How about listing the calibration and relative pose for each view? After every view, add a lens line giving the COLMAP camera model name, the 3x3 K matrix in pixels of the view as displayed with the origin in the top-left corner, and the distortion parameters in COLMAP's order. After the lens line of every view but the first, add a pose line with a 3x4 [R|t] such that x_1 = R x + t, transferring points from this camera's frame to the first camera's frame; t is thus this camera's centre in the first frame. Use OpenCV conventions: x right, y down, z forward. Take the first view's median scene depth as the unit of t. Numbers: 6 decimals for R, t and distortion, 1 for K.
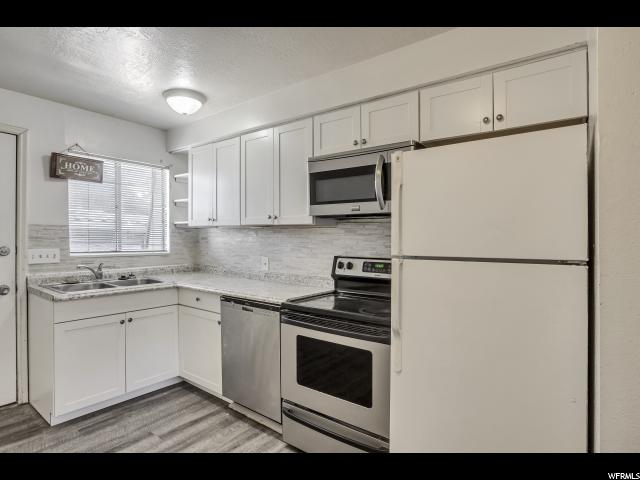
lens RADIAL K [[336.5, 0, 320.1], [0, 336.5, 244.0], [0, 0, 1]] dist [-0.033242, 0.006734]
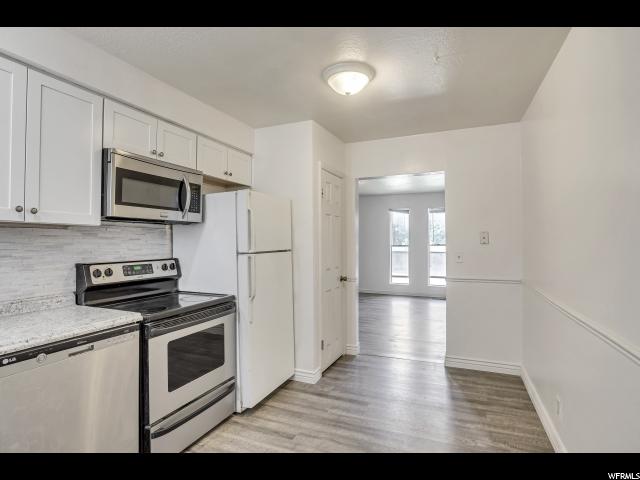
lens RADIAL K [[336.5, 0, 319.6], [0, 336.5, 234.5], [0, 0, 1]] dist [-0.033242, 0.006734]
pose [[-0.235755, 0.007348, 0.971785, -0.905962], [0.010787, 0.999930, -0.004944, -0.026632], [-0.971753, 0.009317, -0.235817, 0.647845]]
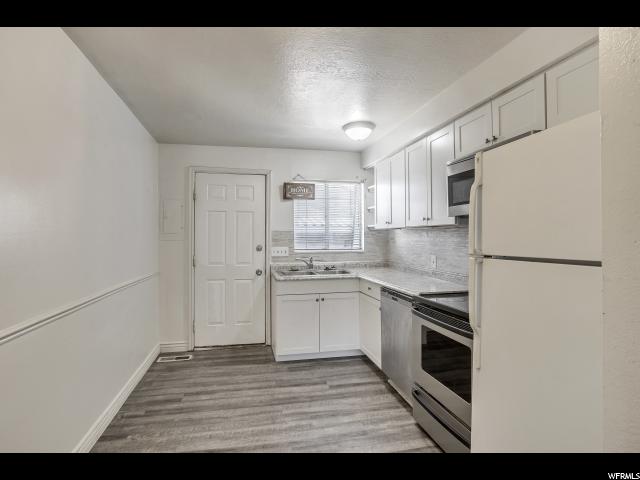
lens RADIAL K [[336.5, 0, 321.1], [0, 336.5, 240.5], [0, 0, 1]] dist [-0.033242, 0.006734]
pose [[0.757359, -0.007866, -0.652952, 0.327281], [0.002838, 0.999958, -0.008755, -0.001074], [0.652993, 0.004778, 0.757349, -0.052907]]
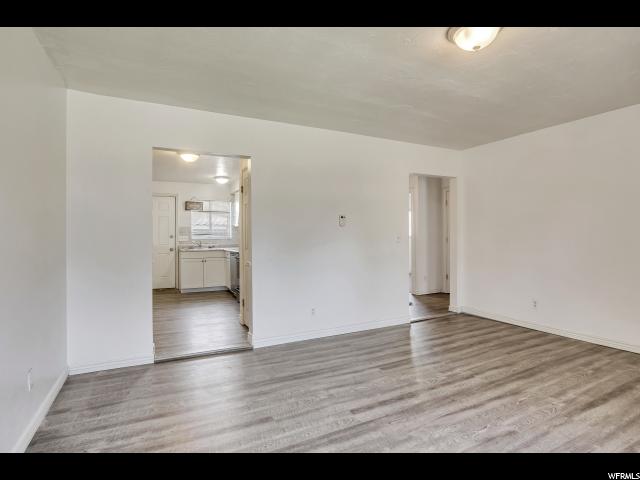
lens RADIAL K [[336.5, 0, 314.5], [0, 336.5, 242.3], [0, 0, 1]] dist [-0.033242, 0.006734]
pose [[0.891559, -0.003582, -0.452891, 1.500353], [0.007084, 0.999957, 0.006037, 0.060474], [0.452850, -0.008591, 0.891545, -1.077061]]
